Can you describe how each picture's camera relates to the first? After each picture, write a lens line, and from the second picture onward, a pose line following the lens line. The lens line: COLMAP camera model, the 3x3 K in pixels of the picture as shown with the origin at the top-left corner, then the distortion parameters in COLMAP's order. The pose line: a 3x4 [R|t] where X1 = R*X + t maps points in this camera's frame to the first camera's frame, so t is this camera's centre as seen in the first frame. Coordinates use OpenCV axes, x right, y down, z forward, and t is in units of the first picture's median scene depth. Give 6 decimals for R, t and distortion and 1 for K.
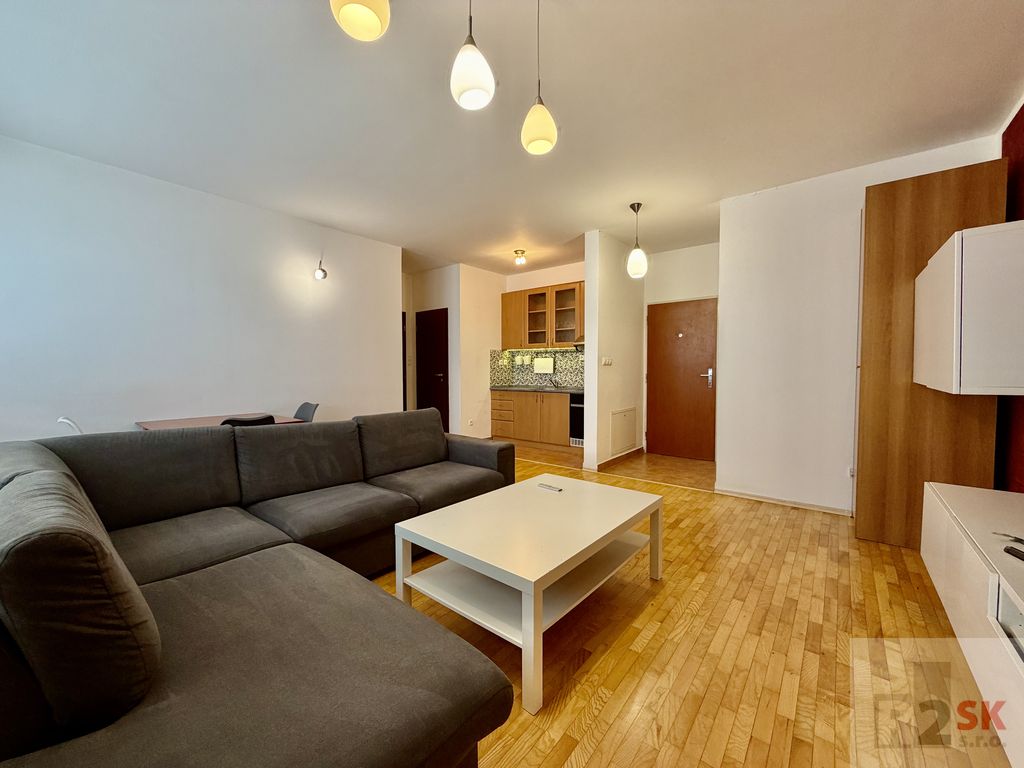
lens RADIAL K [[408.5, 0, 512.0], [0, 408.5, 384.0], [0, 0, 1]] dist [0.000092, 0.000087]
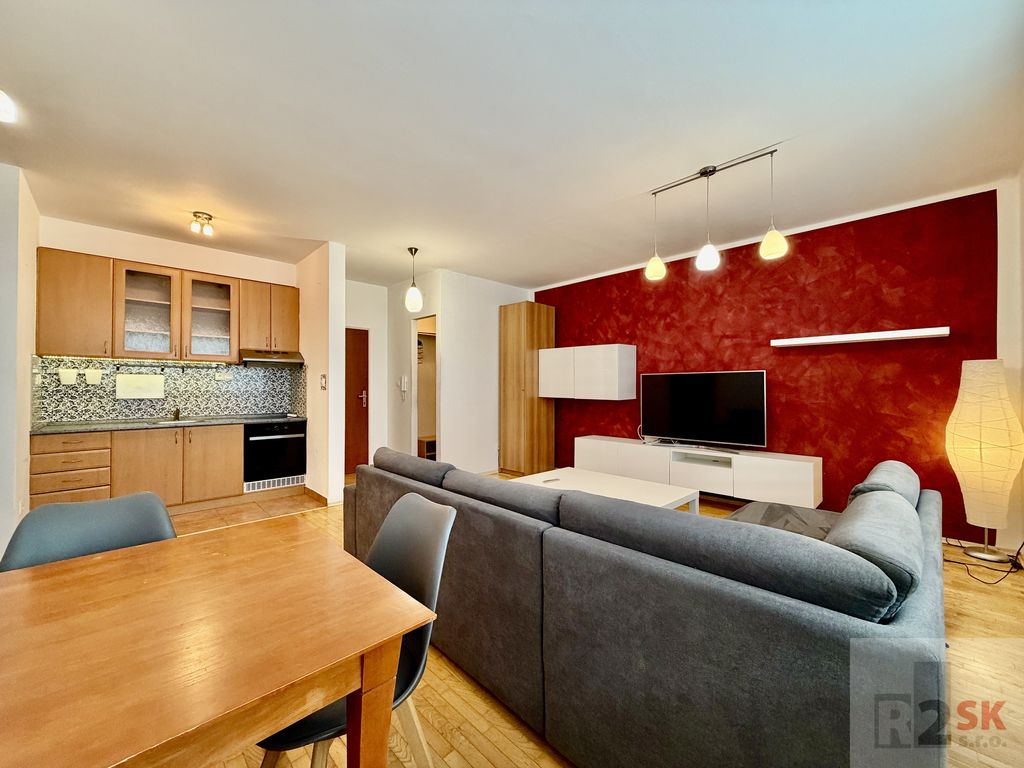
lens RADIAL K [[408.5, 0, 512.0], [0, 408.5, 384.0], [0, 0, 1]] dist [0.000092, 0.000087]
pose [[0.104257, 0.013287, 0.994462, -0.622082], [0.037674, 0.999140, -0.017299, -0.021197], [-0.993837, 0.039269, 0.103667, 0.476421]]
